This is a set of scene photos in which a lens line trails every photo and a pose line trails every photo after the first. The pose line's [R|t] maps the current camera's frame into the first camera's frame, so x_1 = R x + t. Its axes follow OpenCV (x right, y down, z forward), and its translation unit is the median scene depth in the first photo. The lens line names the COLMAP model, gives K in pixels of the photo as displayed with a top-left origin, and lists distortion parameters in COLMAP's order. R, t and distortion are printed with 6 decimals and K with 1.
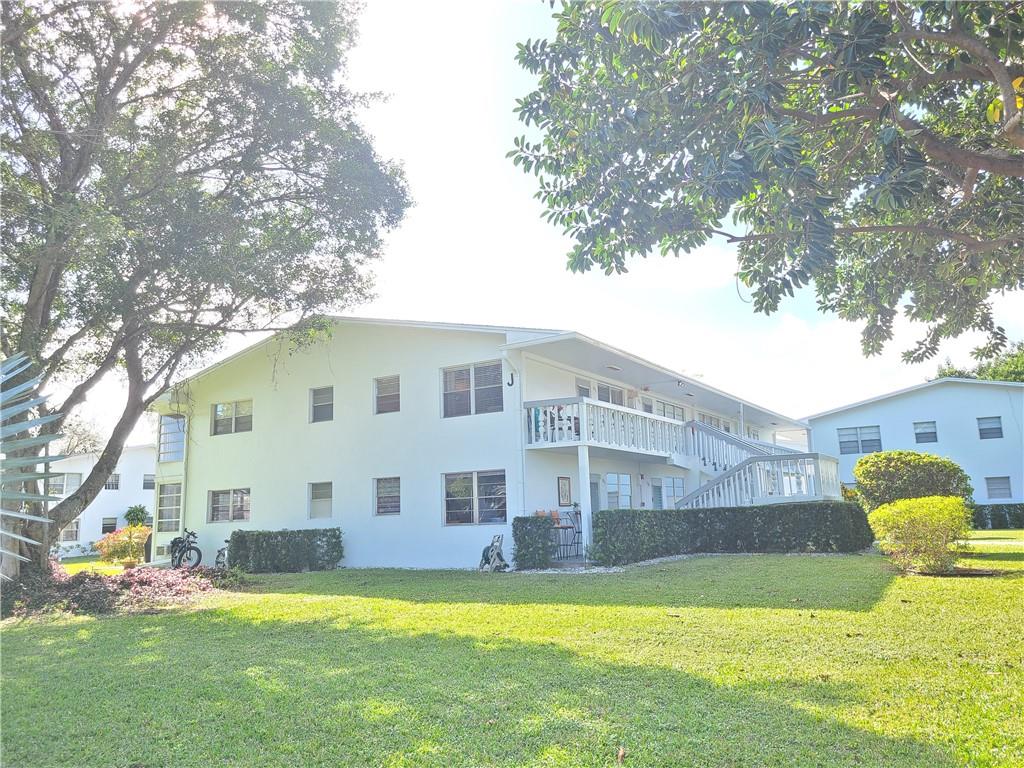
lens RADIAL K [[766.7, 0, 512.8], [0, 766.7, 378.4], [0, 0, 1]] dist [0.059826, -0.037977]
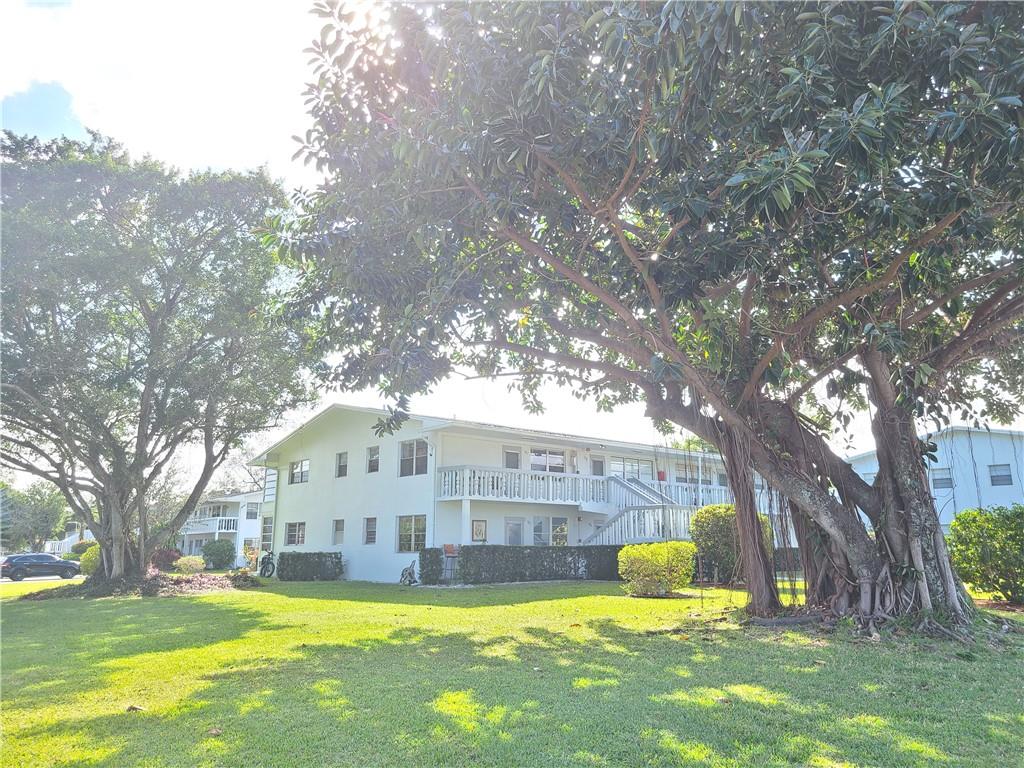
lens RADIAL K [[766.7, 0, 511.5], [0, 766.7, 388.8], [0, 0, 1]] dist [0.059826, -0.037977]
pose [[0.956656, -0.030254, -0.289644, 0.531060], [0.024251, 0.999411, -0.024294, -0.073467], [0.290209, 0.016217, 0.956826, -0.313324]]
